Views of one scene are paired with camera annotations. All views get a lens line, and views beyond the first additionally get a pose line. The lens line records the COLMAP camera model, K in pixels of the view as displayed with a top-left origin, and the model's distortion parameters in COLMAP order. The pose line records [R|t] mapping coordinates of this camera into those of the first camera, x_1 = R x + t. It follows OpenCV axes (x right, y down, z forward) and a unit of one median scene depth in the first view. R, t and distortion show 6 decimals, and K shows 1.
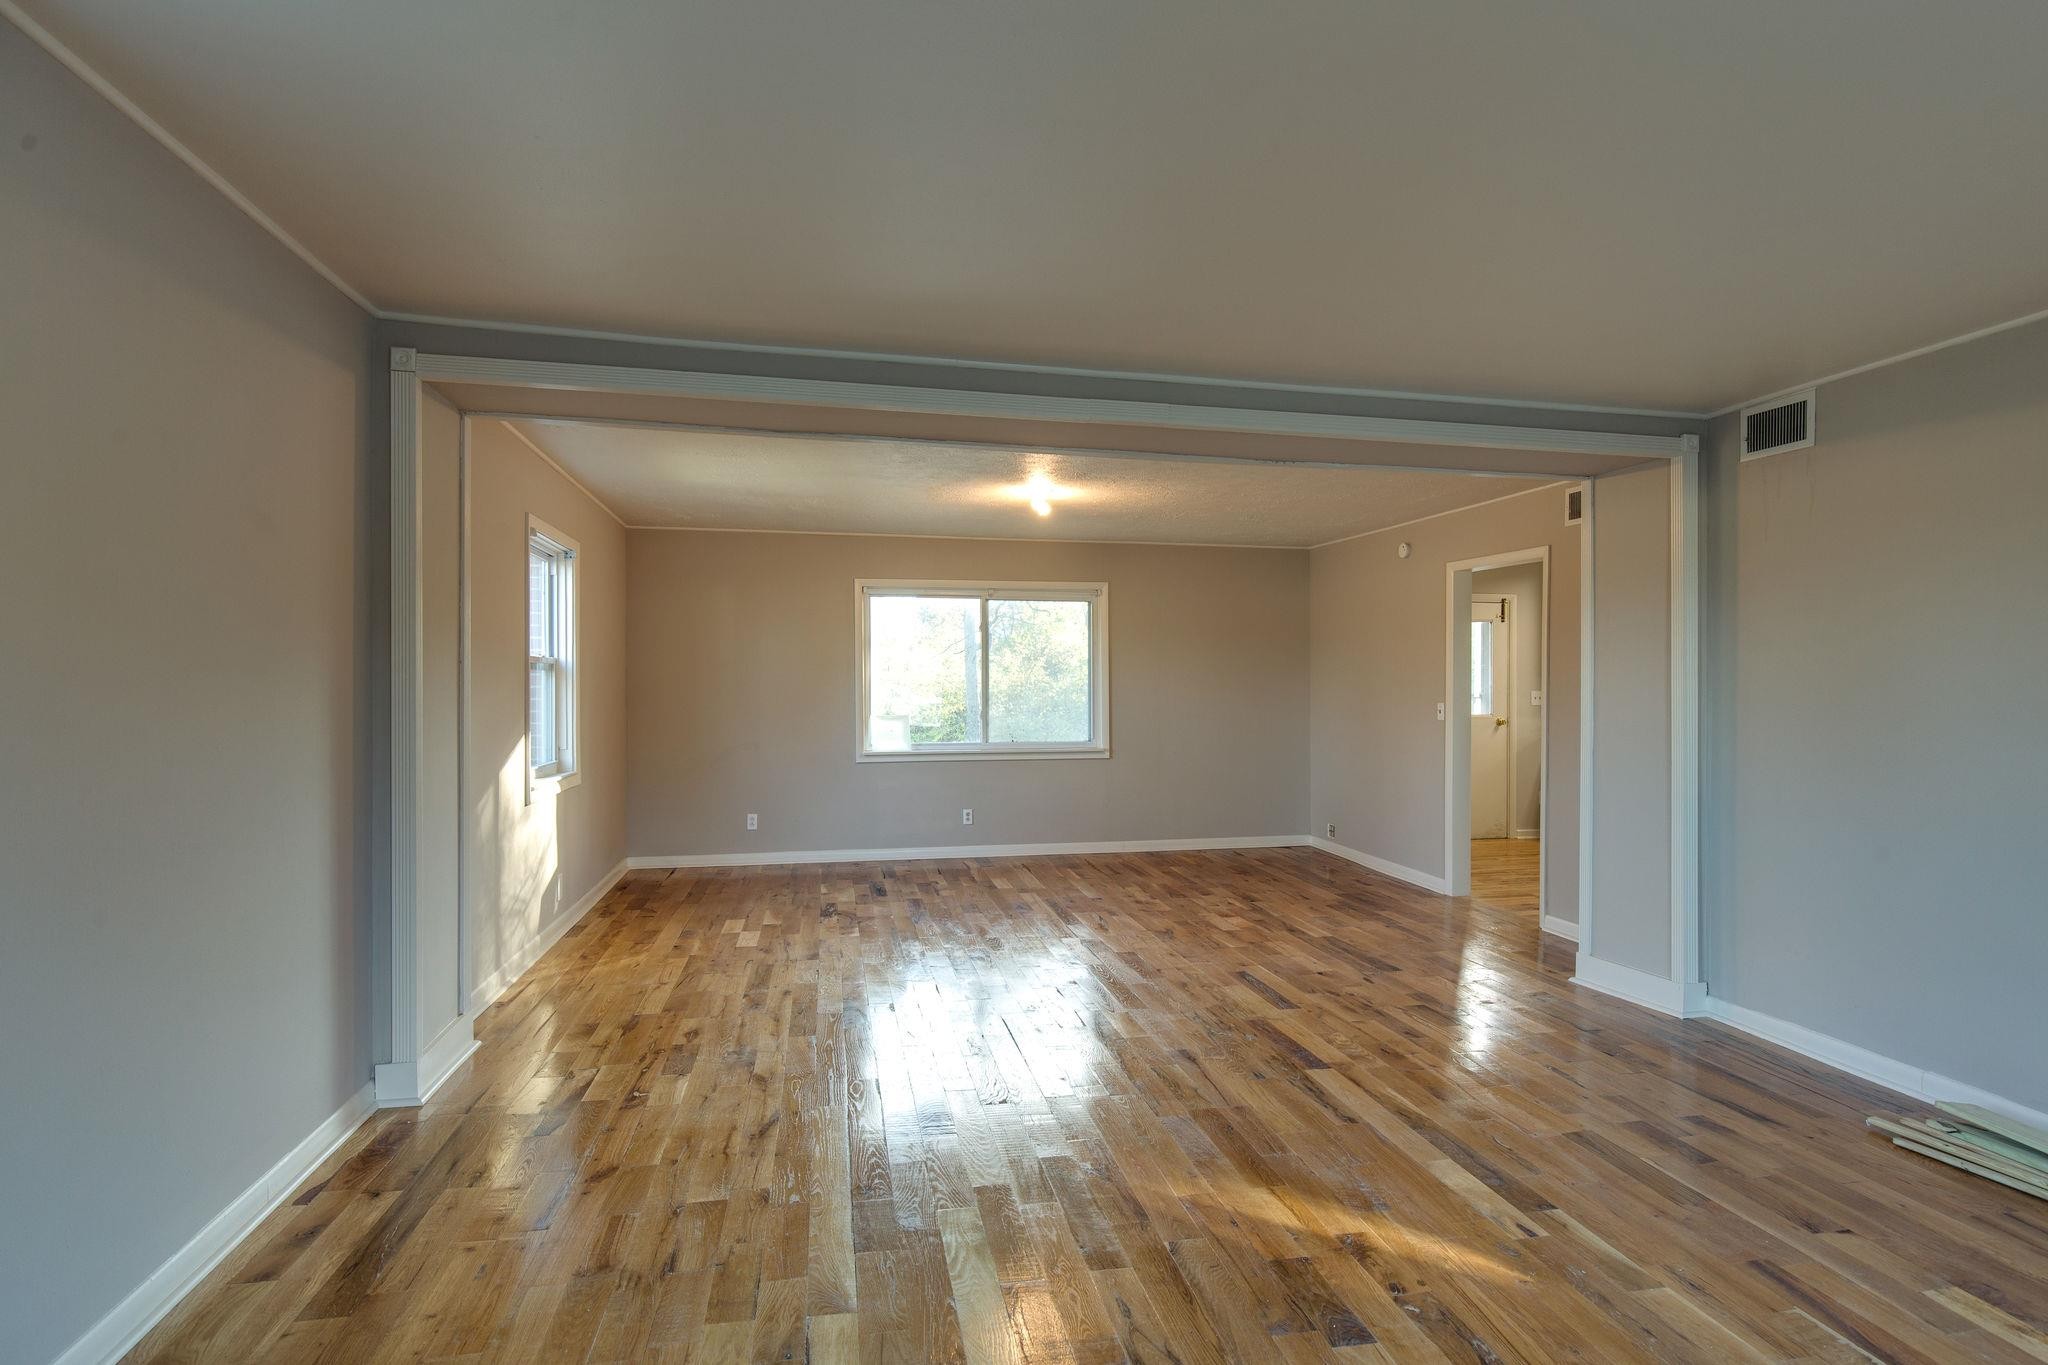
lens RADIAL K [[1091.6, 0, 1024.6], [0, 1091.6, 687.0], [0, 0, 1]] dist [0.001225, -0.000914]
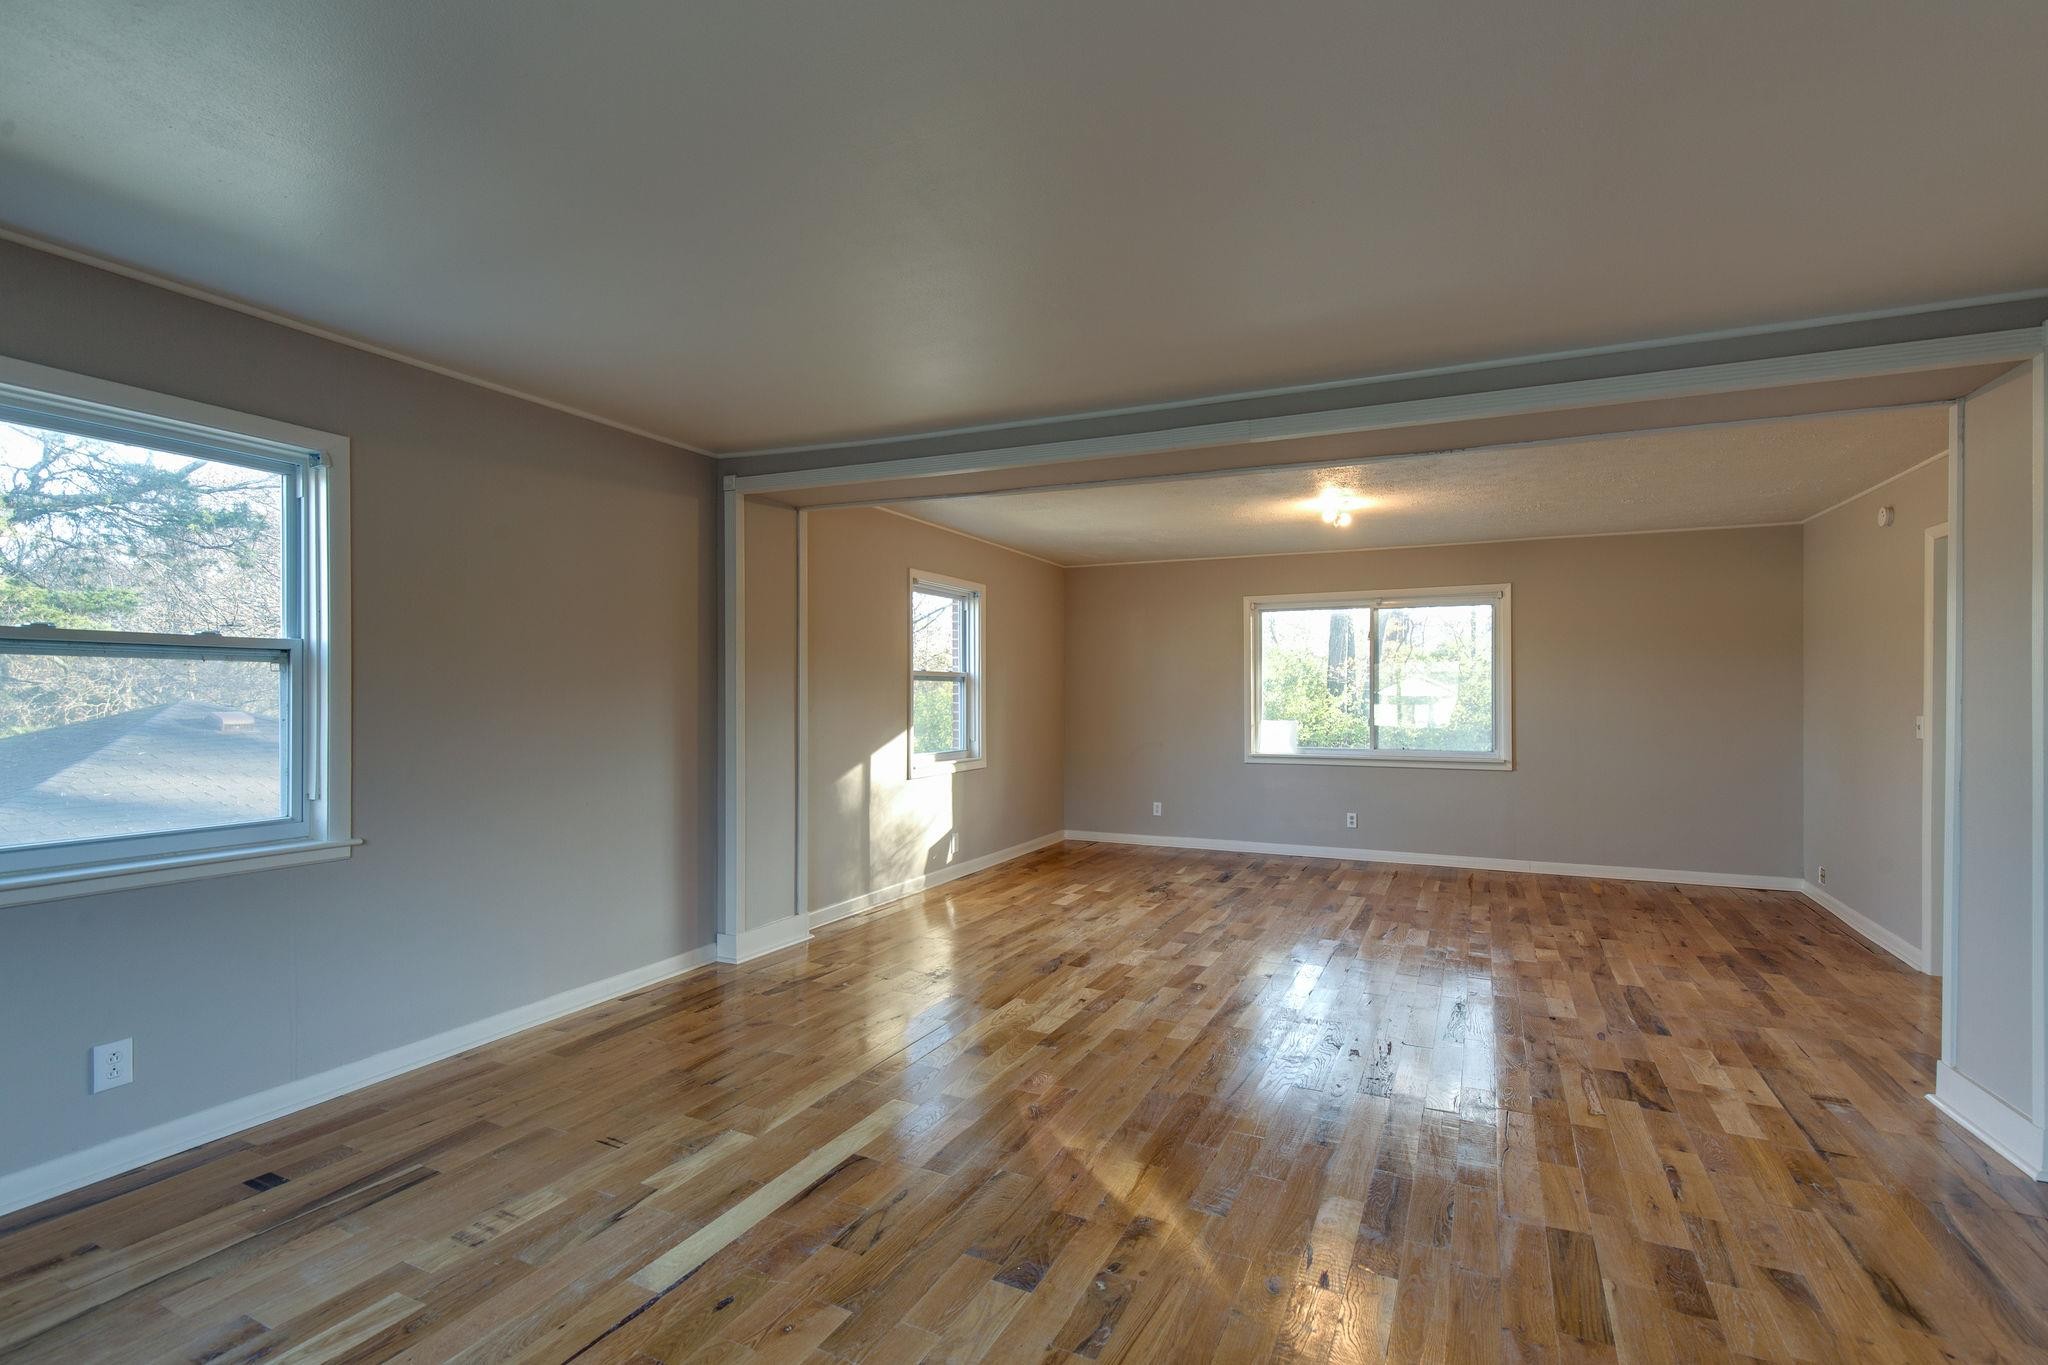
lens RADIAL K [[1000.5, 0, 1022.6], [0, 1000.5, 697.2], [0, 0, 1]] dist [0.003821, 0.000330]
pose [[0.780449, 0.002055, -0.625216, 0.408695], [-0.000944, 0.999997, 0.002109, 0.001339], [0.625219, -0.001056, 0.780449, 0.092582]]
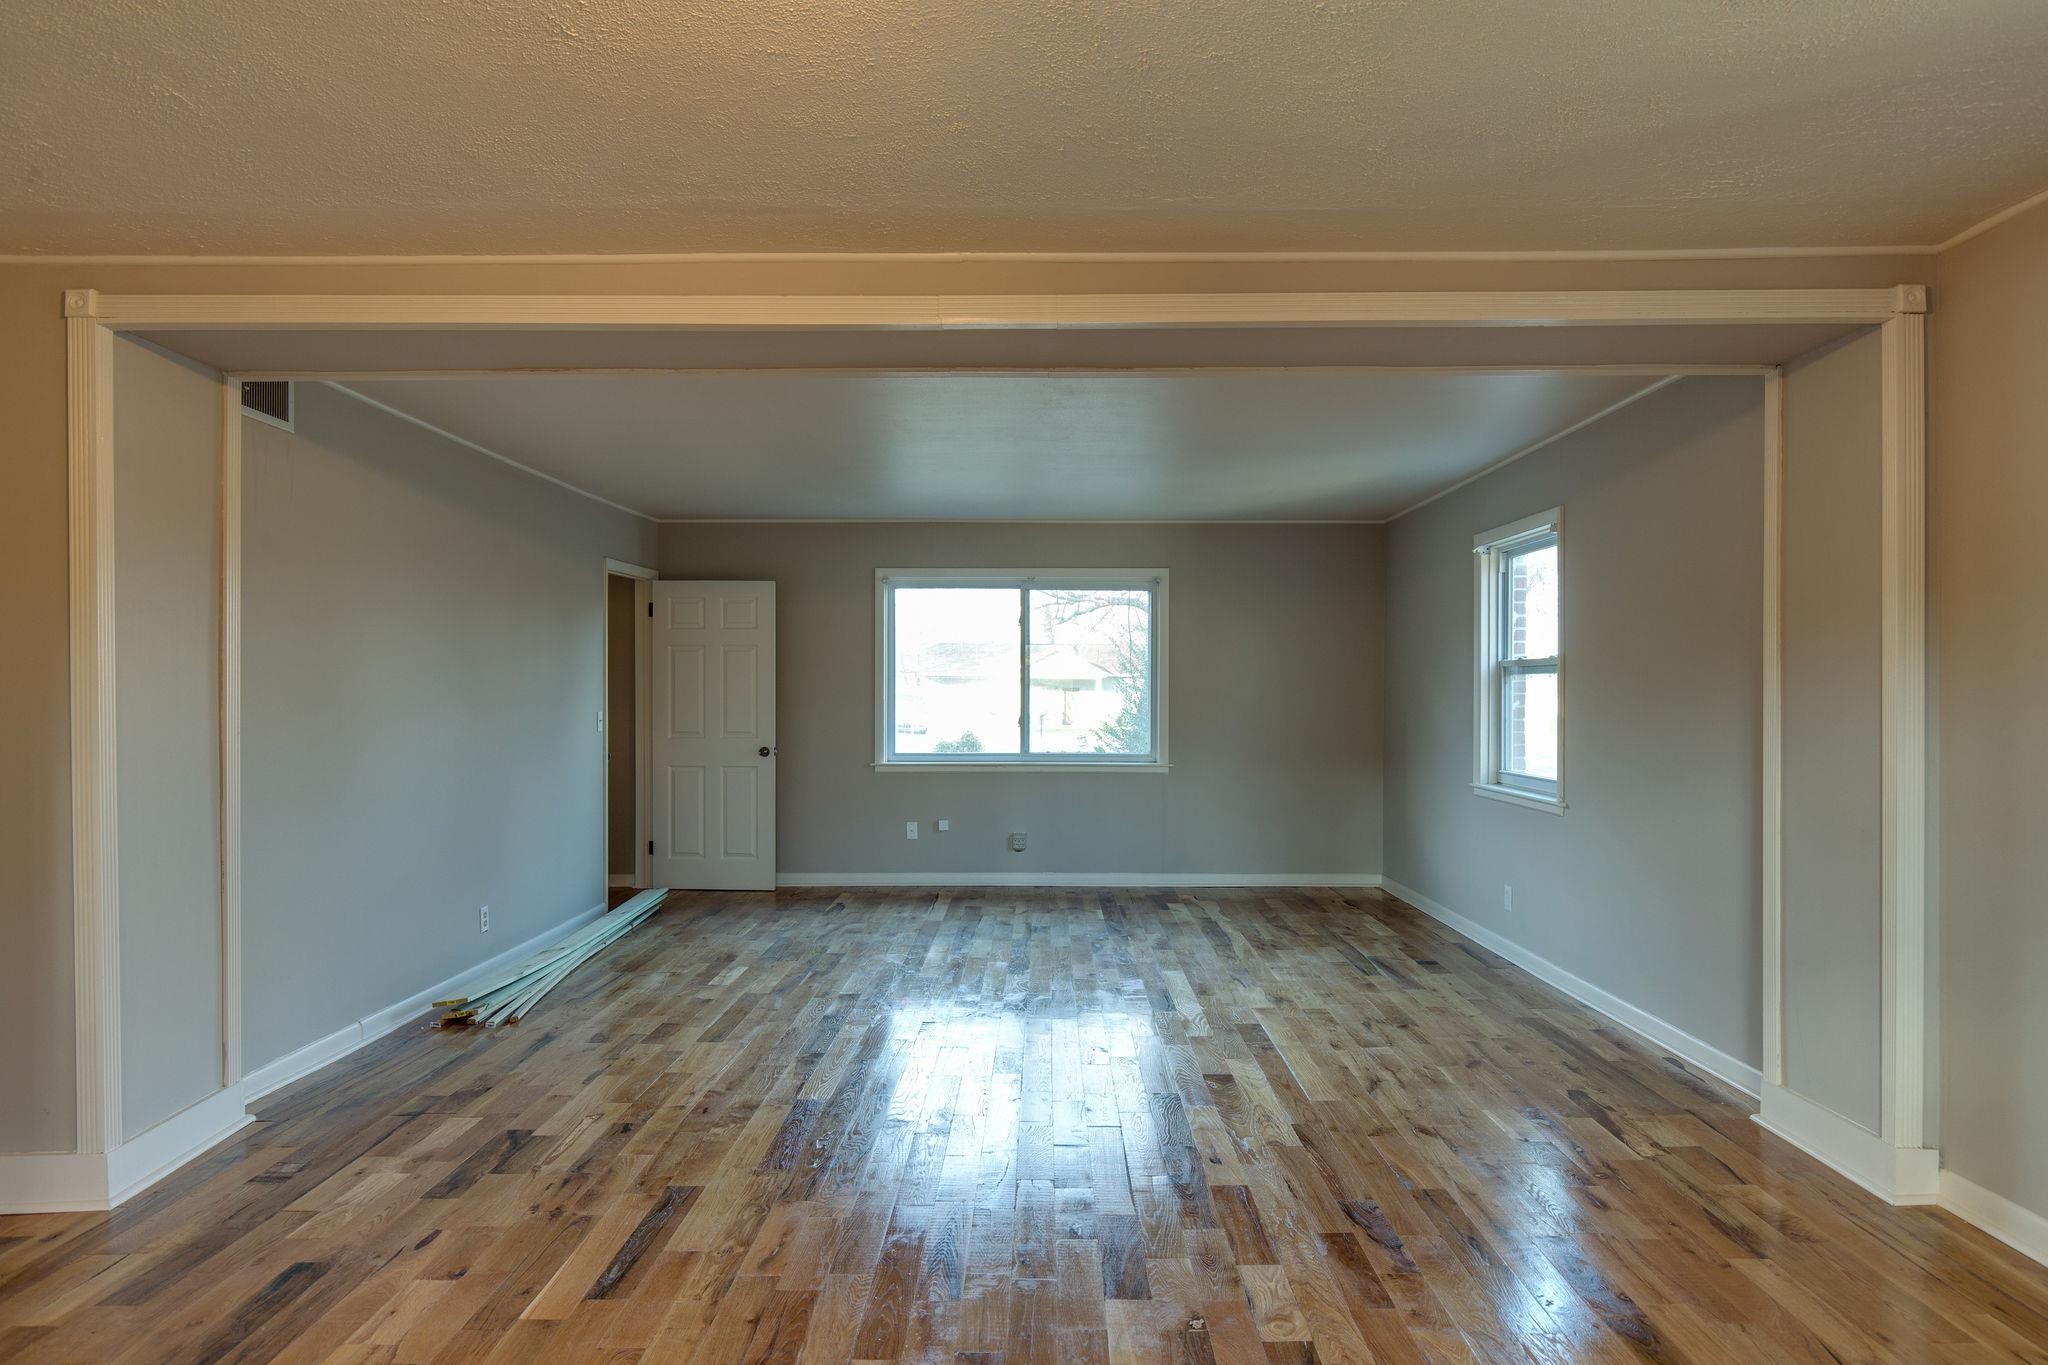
lens RADIAL K [[1000.5, 0, 1022.6], [0, 1000.5, 697.2], [0, 0, 1]] dist [0.003821, 0.000330]
pose [[-0.973056, -0.002318, 0.230557, -0.074756], [-0.001481, 0.999992, 0.003805, 0.000157], [-0.230564, 0.003361, -0.973051, 1.278086]]
